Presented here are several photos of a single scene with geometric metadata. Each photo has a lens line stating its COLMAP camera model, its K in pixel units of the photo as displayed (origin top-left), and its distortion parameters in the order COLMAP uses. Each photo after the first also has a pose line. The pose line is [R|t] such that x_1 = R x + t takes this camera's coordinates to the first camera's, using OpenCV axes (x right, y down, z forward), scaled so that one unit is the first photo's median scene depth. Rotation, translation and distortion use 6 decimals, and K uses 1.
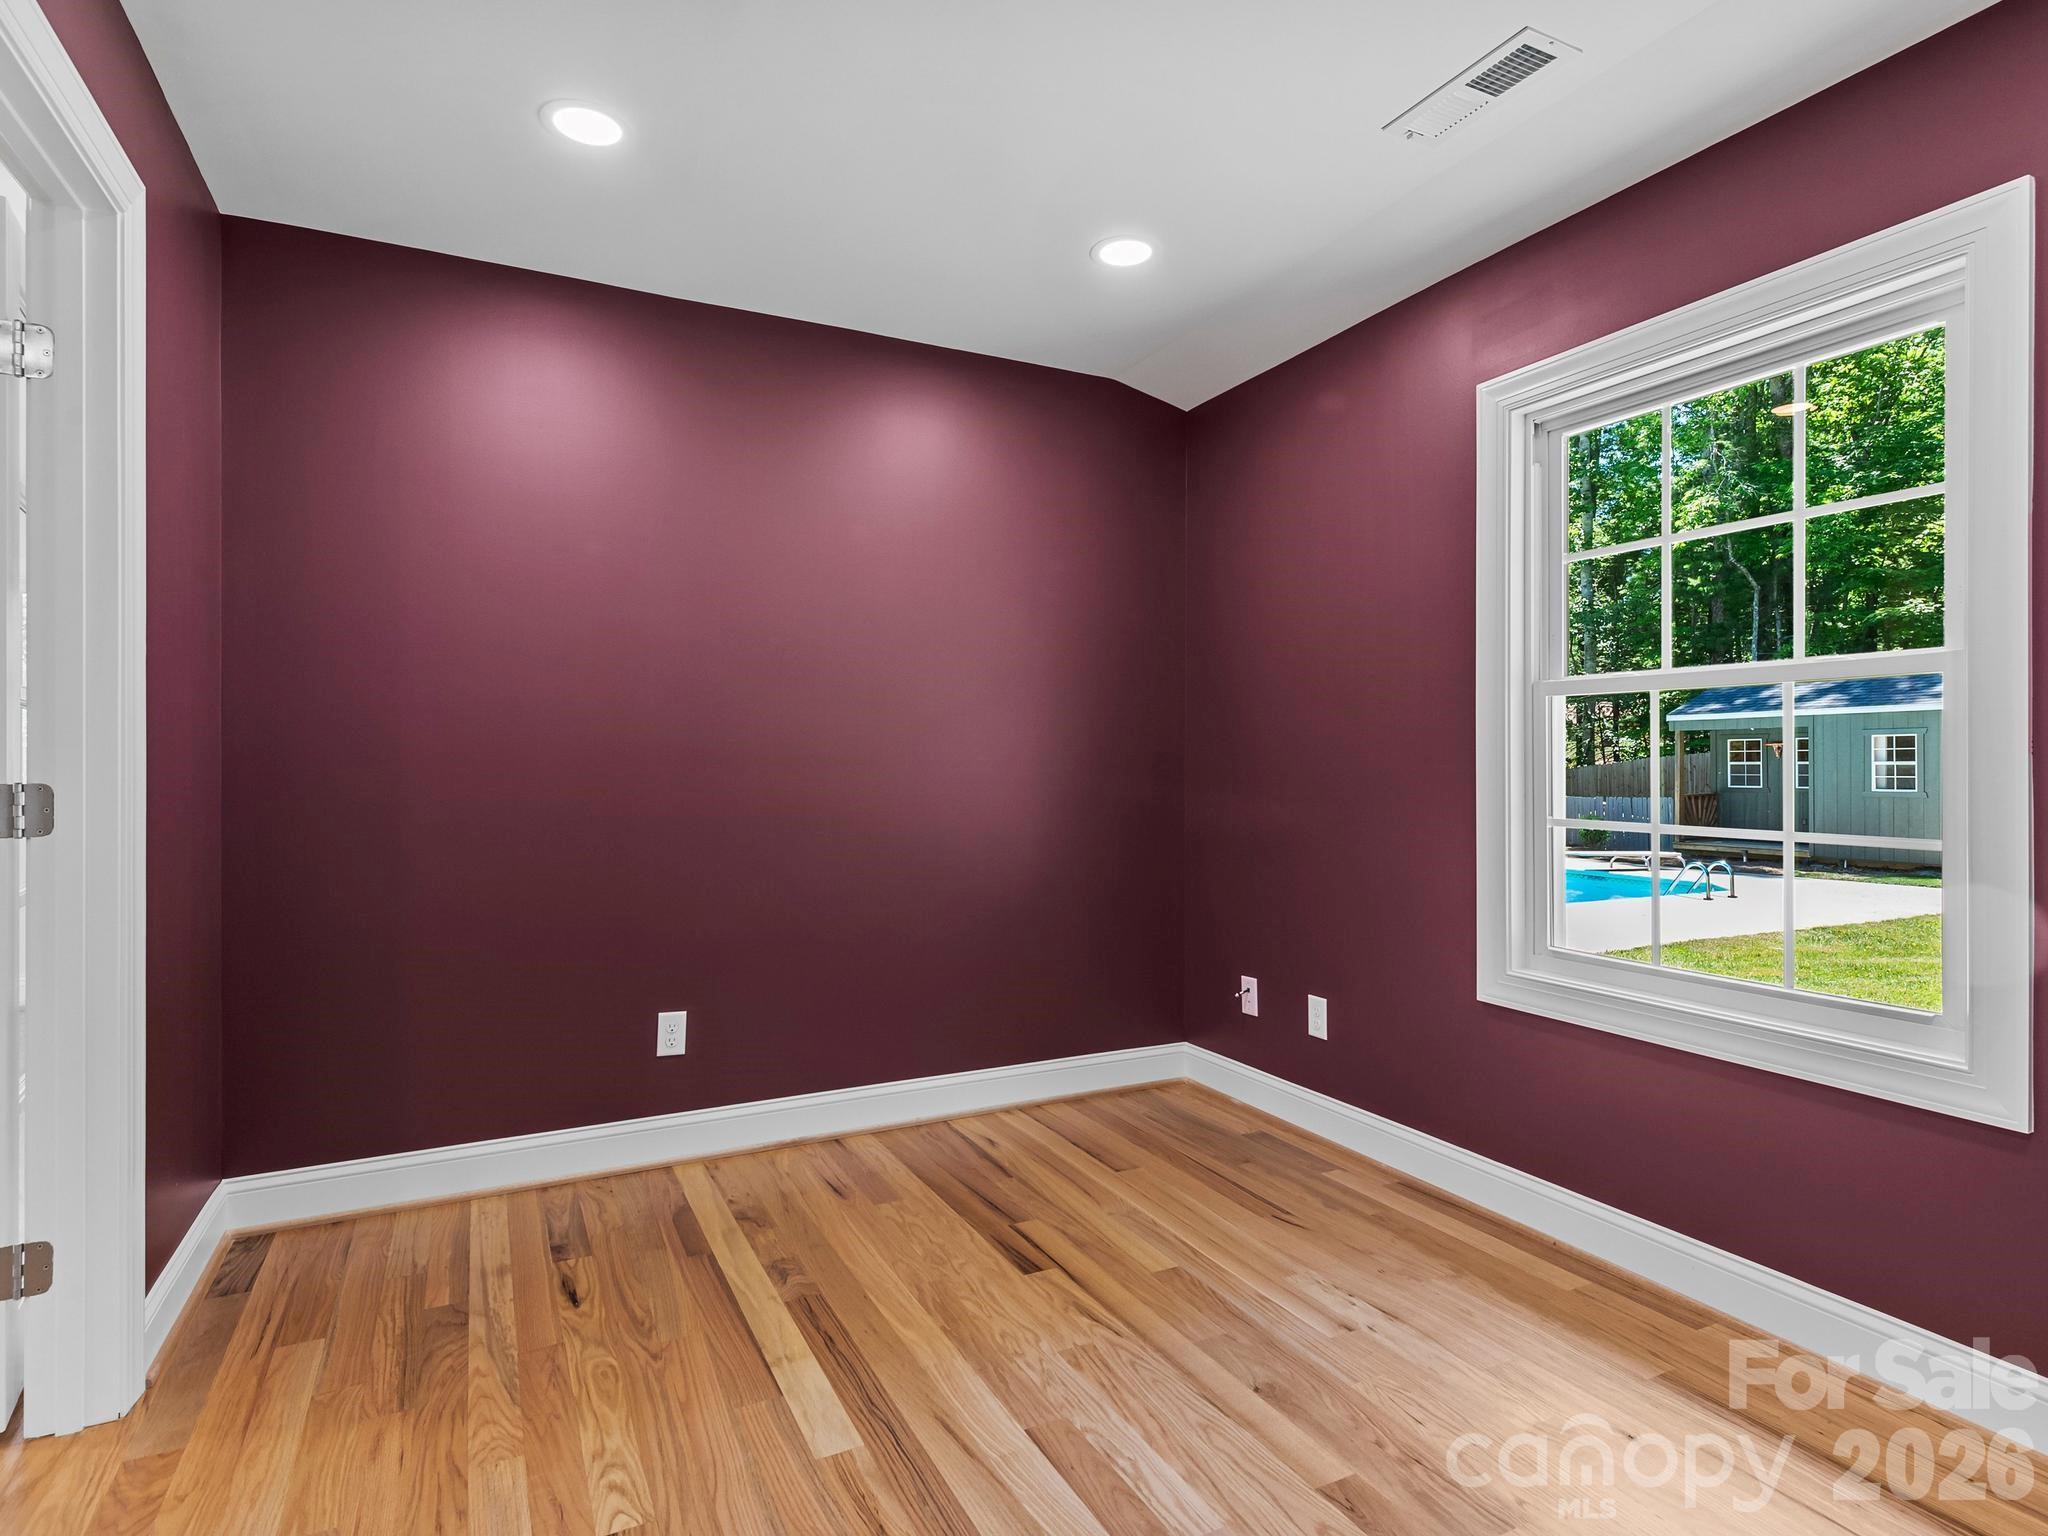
lens RADIAL K [[1094.3, 0, 1026.9], [0, 1094.3, 769.9], [0, 0, 1]] dist [0.013848, -0.006262]
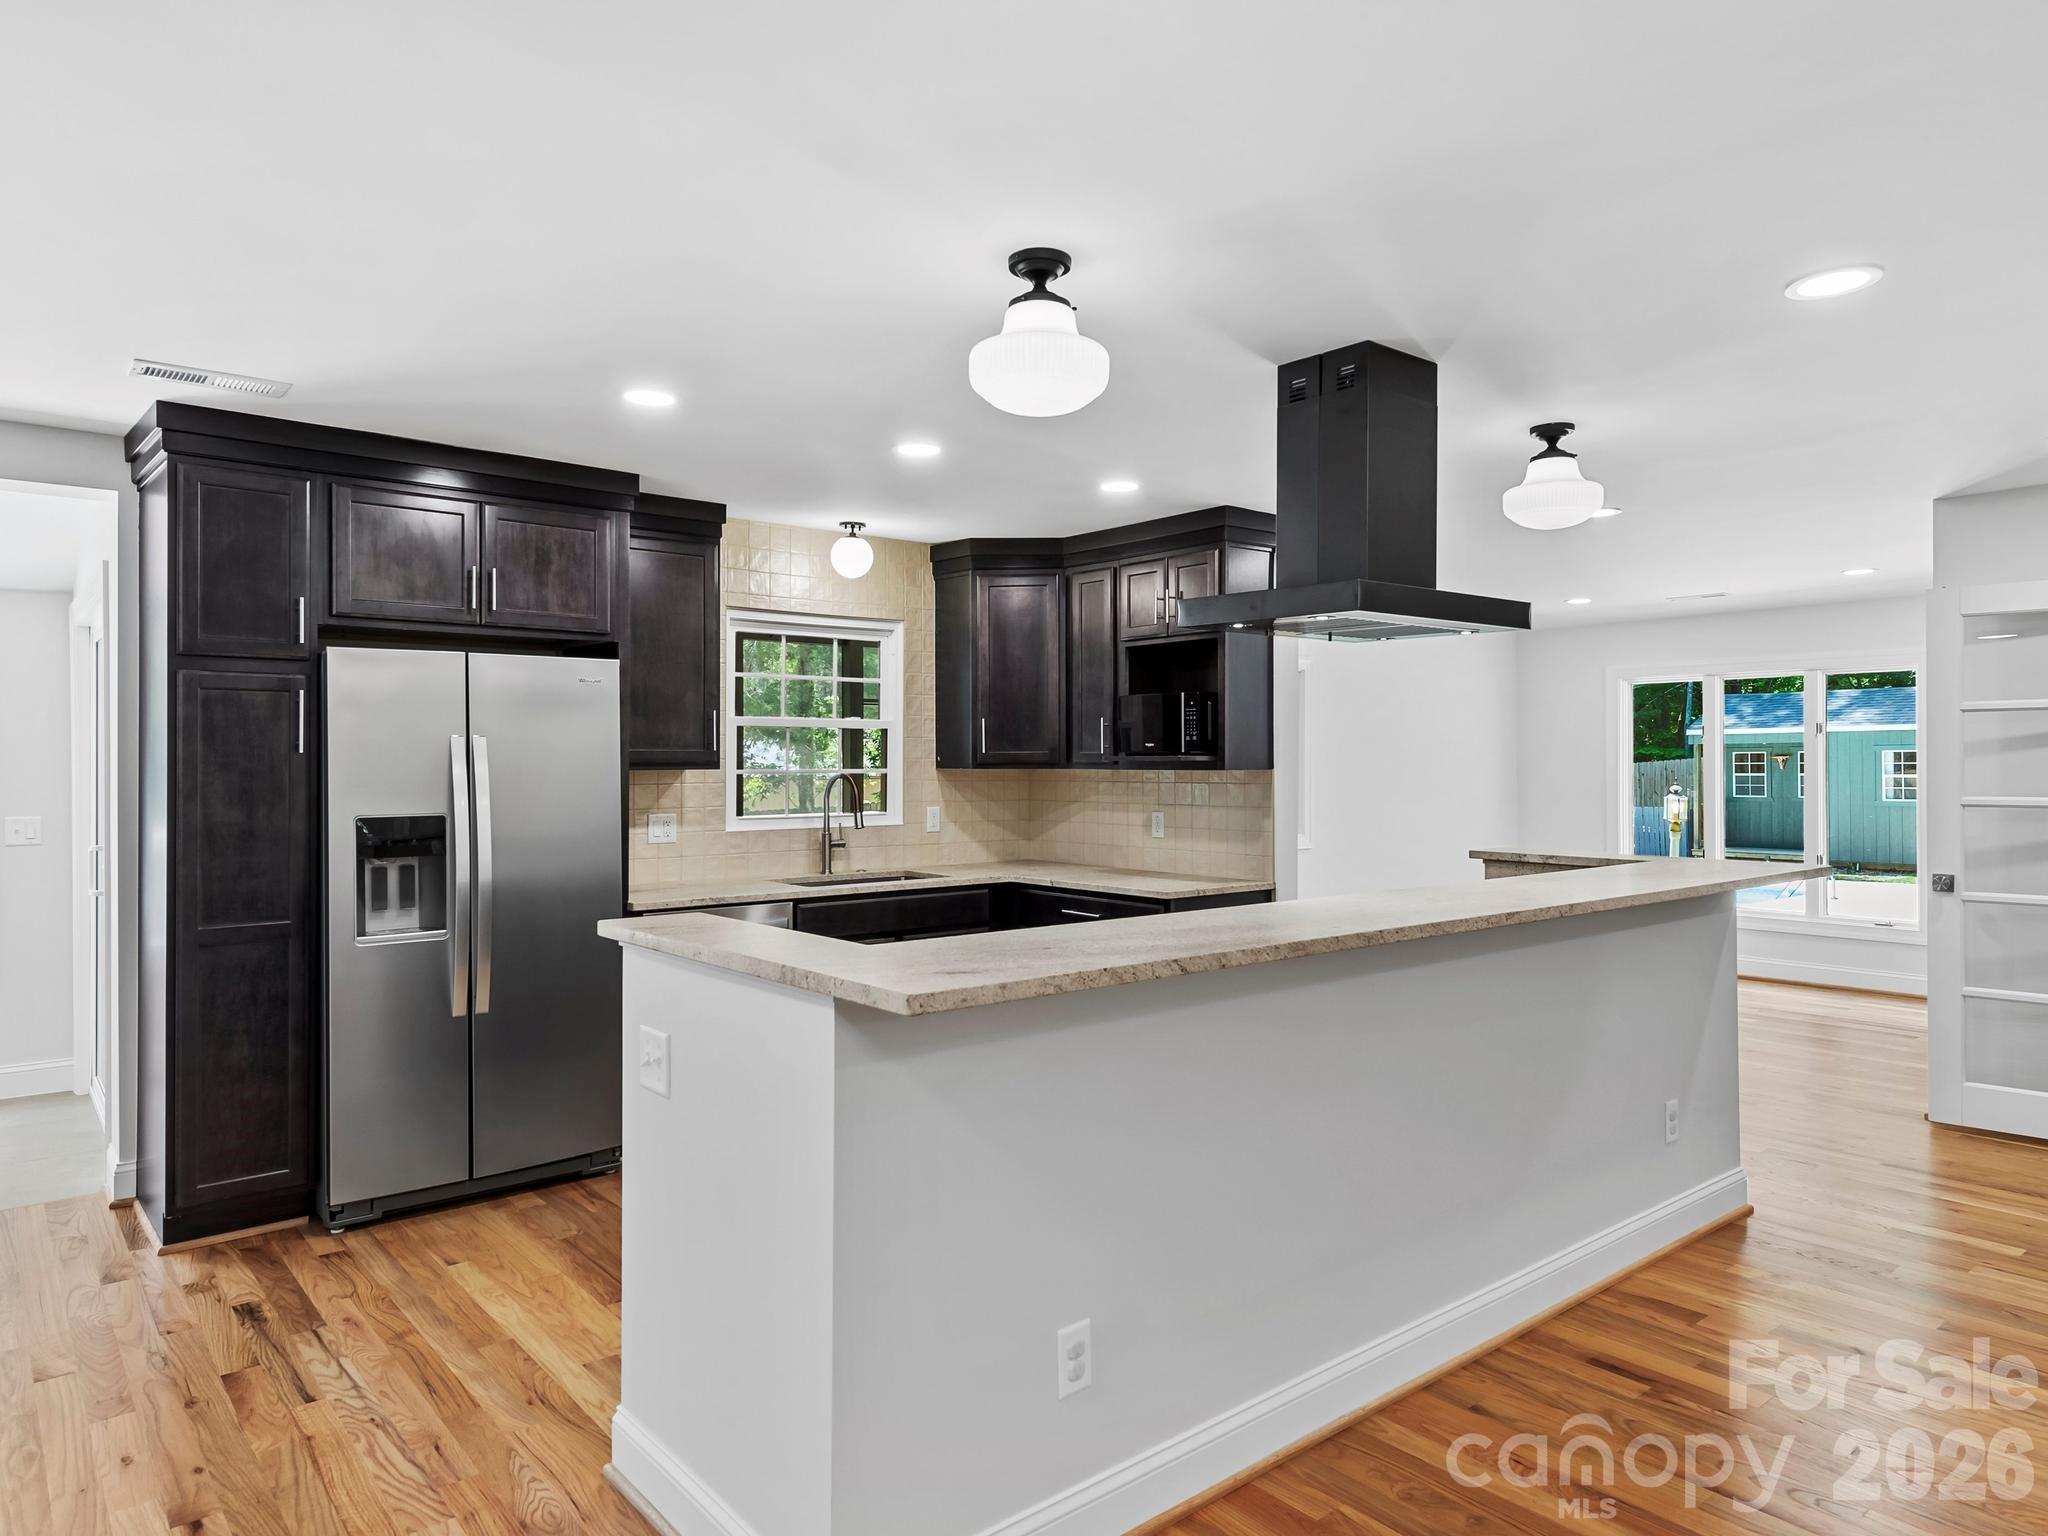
lens RADIAL K [[1288.7, 0, 1021.4], [0, 1288.7, 764.7], [0, 0, 1]] dist [0.023620, -0.011883]
pose [[0.975818, -0.000946, 0.218581, -0.365900], [0.002008, 0.999987, -0.004639, -0.013108], [-0.218573, 0.004966, 0.975808, -0.087422]]
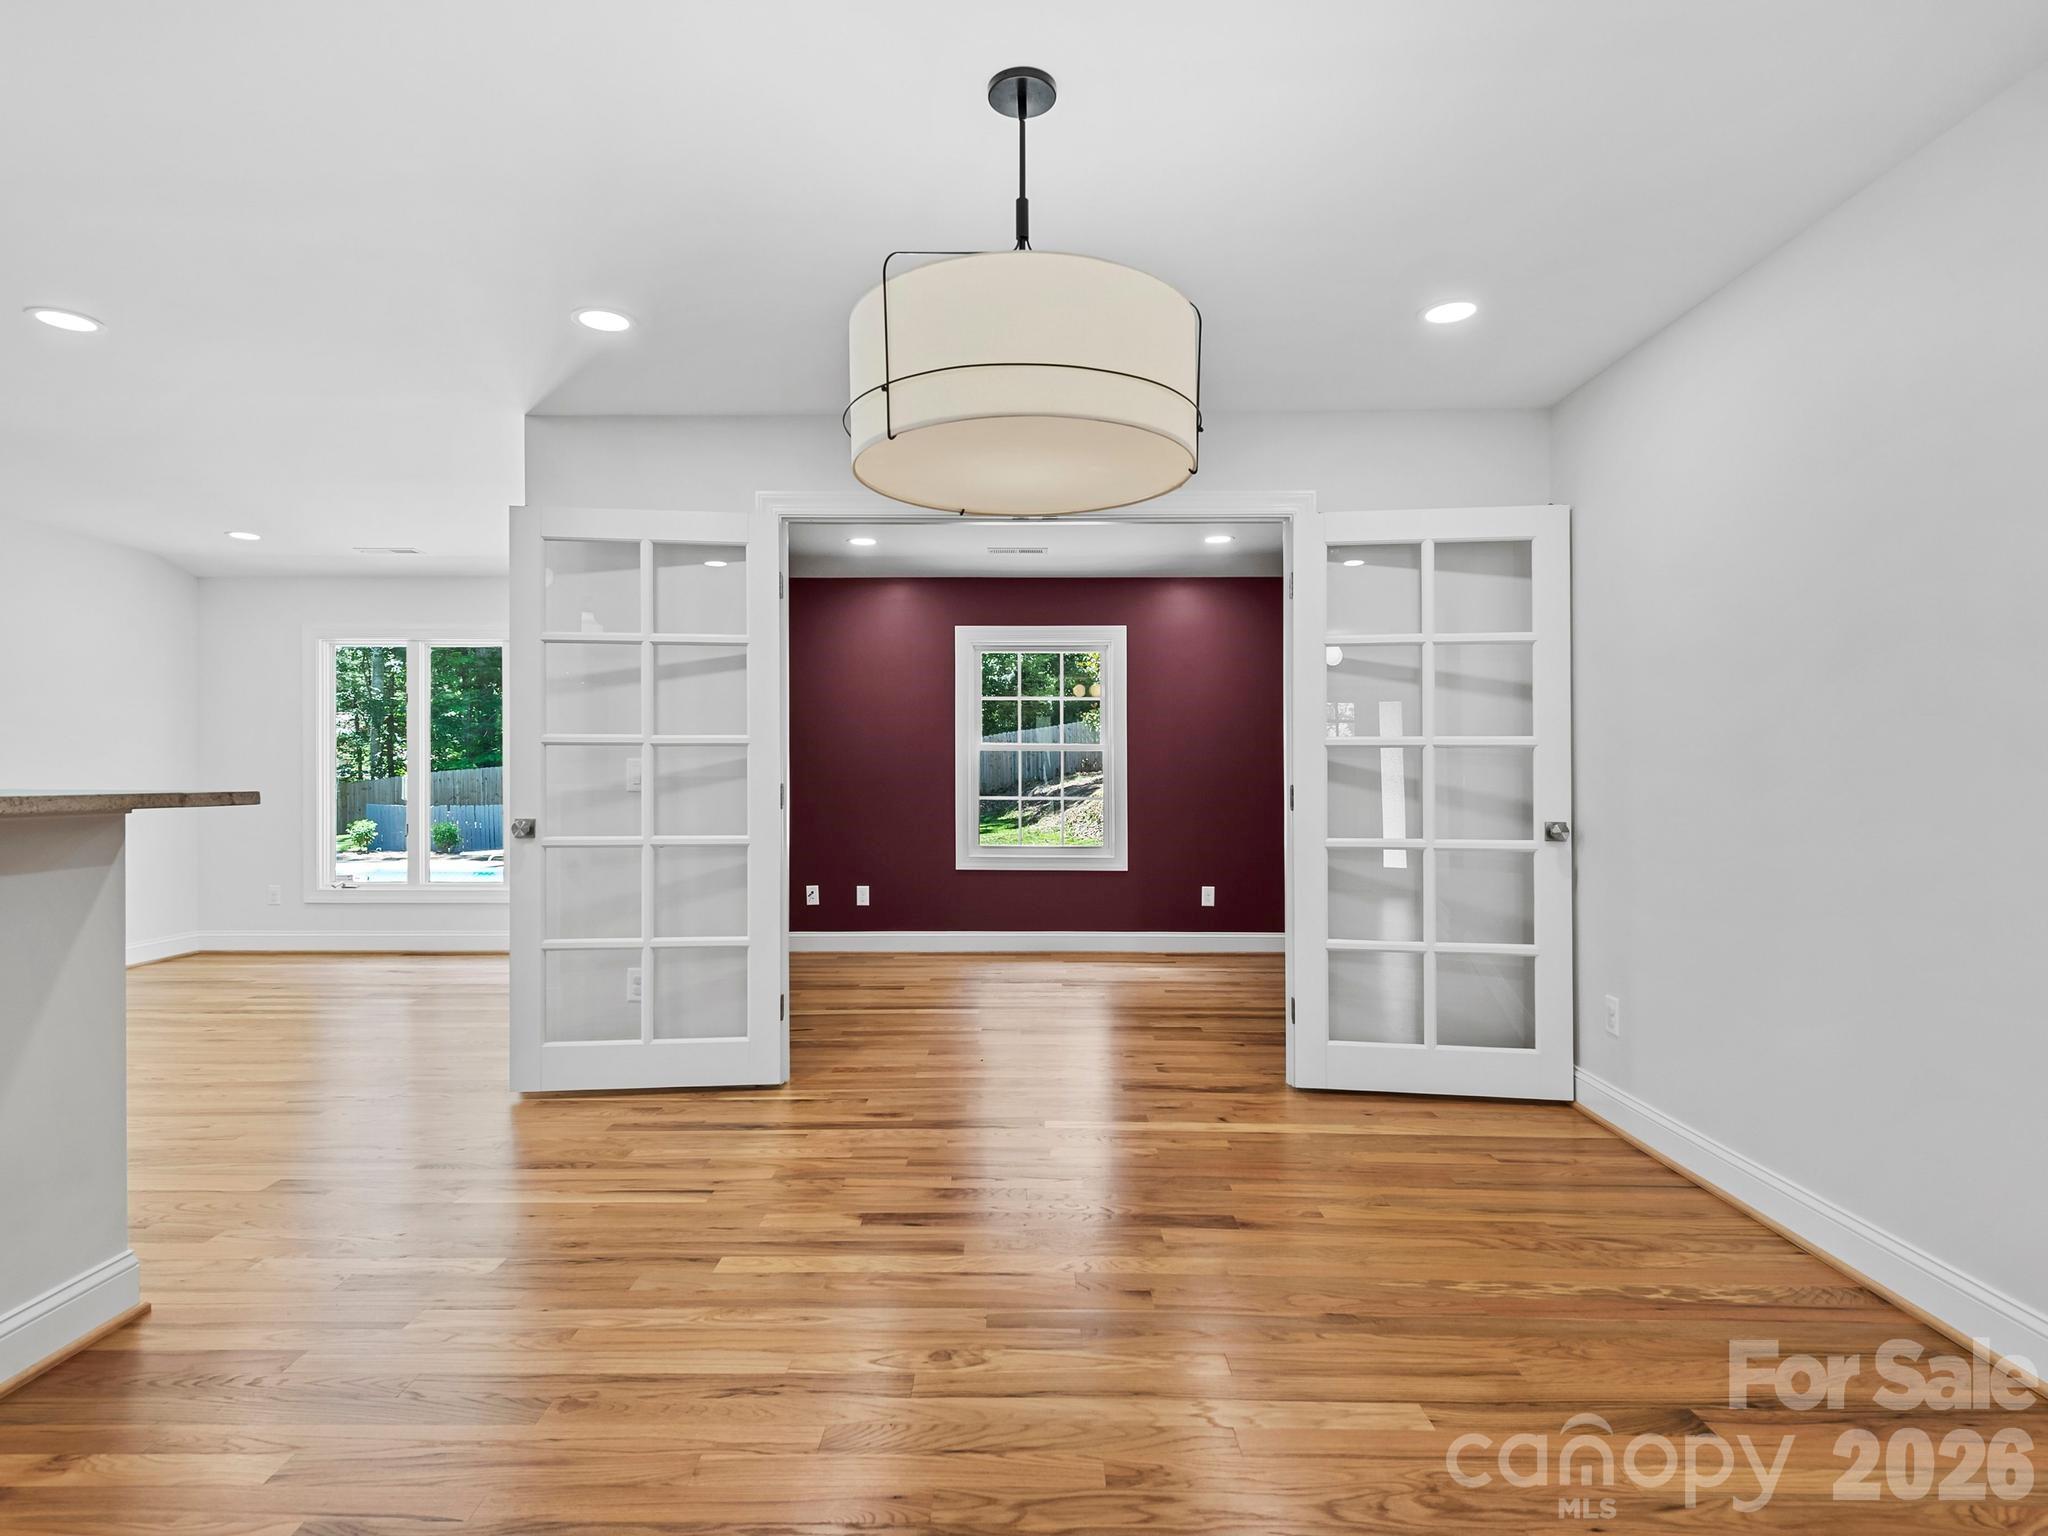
lens RADIAL K [[1094.3, 0, 1006.0], [0, 1094.3, 763.5], [0, 0, 1]] dist [0.013848, -0.006262]
pose [[0.471942, 0.013756, 0.881522, -0.261905], [0.002791, 0.999850, -0.017096, 0.001899], [-0.881625, 0.010529, 0.471833, -0.045426]]
